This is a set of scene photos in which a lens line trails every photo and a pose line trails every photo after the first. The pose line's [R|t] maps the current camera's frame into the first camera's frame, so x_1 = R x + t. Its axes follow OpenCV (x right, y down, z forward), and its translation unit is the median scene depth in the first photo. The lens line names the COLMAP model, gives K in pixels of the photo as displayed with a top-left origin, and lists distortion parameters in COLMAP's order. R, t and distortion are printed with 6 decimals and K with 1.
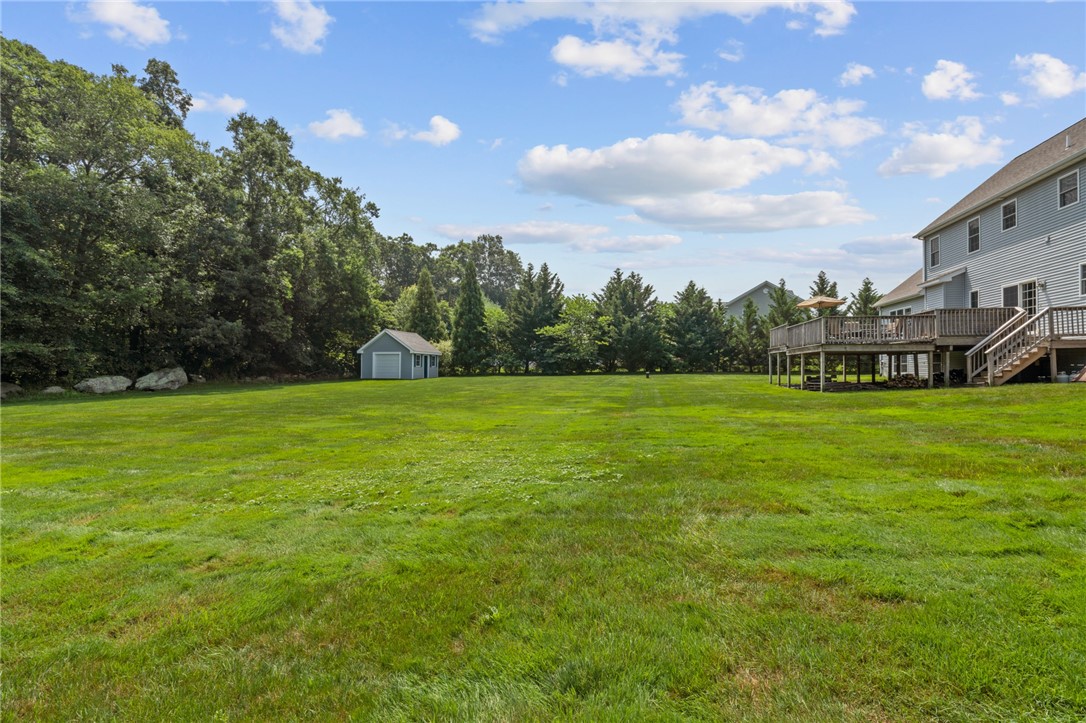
lens RADIAL K [[490.6, 0, 543.0], [0, 490.6, 361.5], [0, 0, 1]] dist [-0.000961, 0.001213]
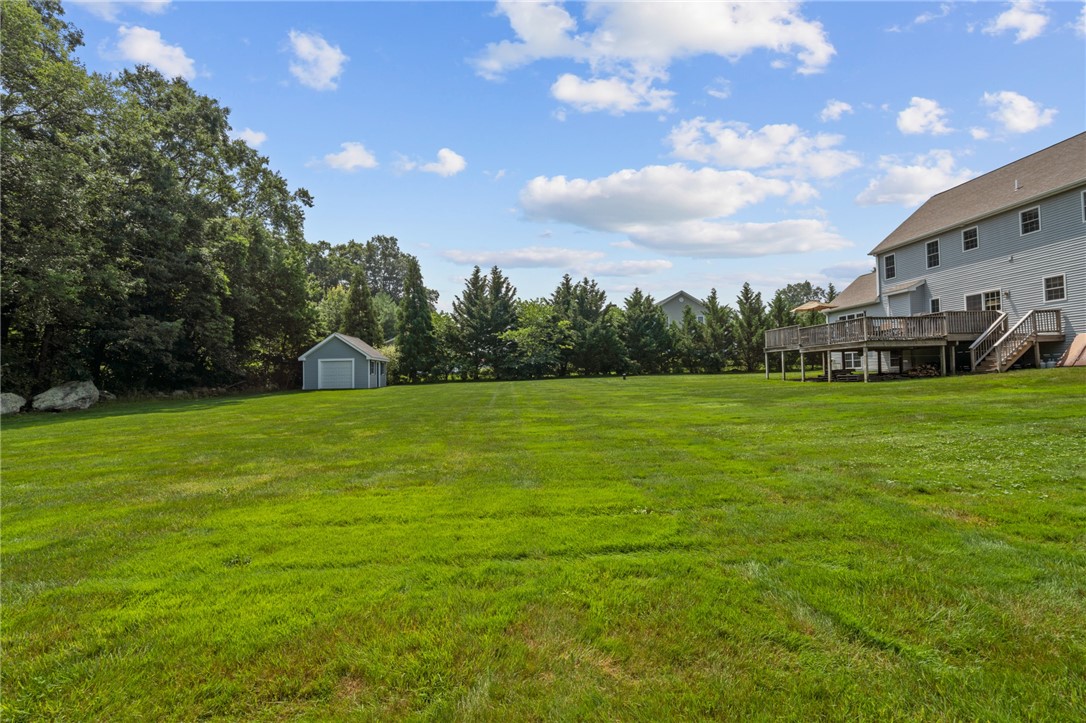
lens RADIAL K [[490.6, 0, 543.0], [0, 490.6, 361.5], [0, 0, 1]] dist [-0.000961, 0.001213]
pose [[0.958996, -0.014946, 0.283026, -0.213718], [0.020104, 0.999680, -0.015329, 0.006923], [-0.282707, 0.020391, 0.958990, 0.048037]]
